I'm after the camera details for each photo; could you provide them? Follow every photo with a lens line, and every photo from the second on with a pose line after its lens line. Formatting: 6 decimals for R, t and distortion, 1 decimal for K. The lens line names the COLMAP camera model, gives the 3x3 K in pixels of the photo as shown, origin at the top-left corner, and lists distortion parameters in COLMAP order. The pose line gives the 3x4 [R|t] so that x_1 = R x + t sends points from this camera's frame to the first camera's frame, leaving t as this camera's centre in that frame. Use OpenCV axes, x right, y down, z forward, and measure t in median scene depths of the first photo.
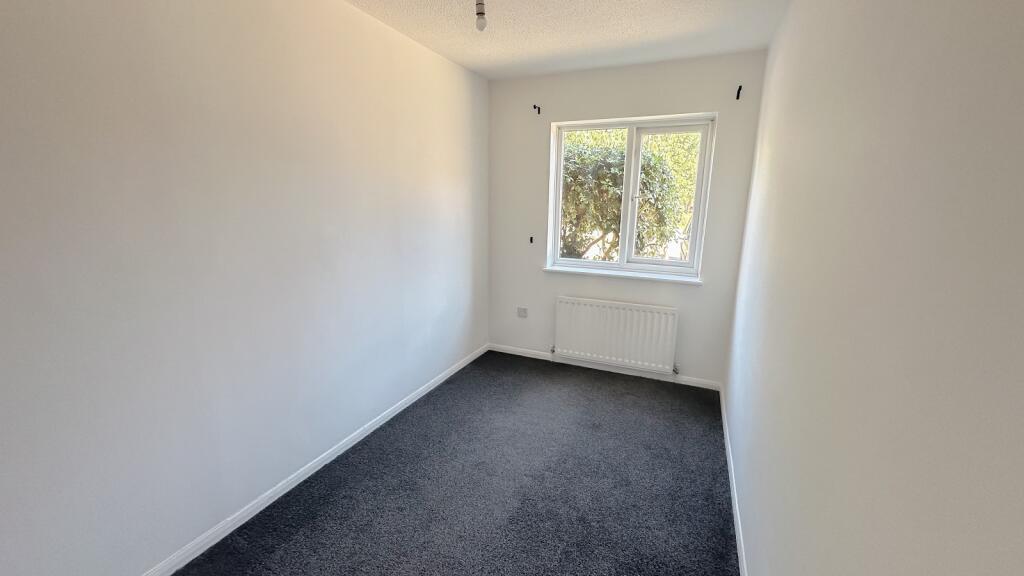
lens RADIAL K [[417.6, 0, 512.0], [0, 417.6, 288.0], [0, 0, 1]] dist [-0.000310, -0.000021]
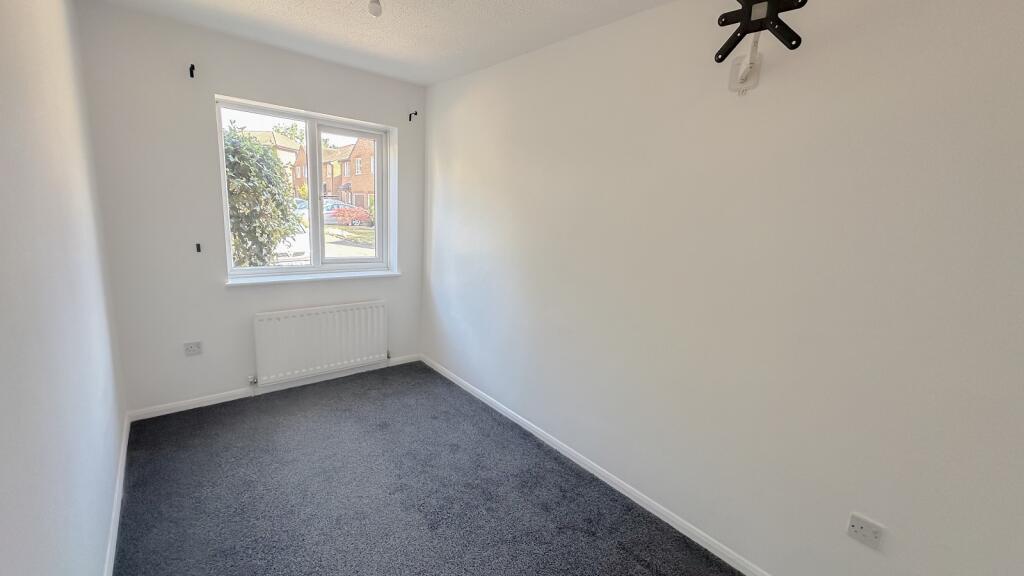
lens RADIAL K [[417.6, 0, 512.0], [0, 417.6, 288.0], [0, 0, 1]] dist [-0.000310, -0.000021]
pose [[0.417003, -0.155924, 0.895431, -0.420480], [0.140285, 0.984411, 0.106088, -0.049347], [-0.898014, 0.081377, 0.432377, 0.204248]]
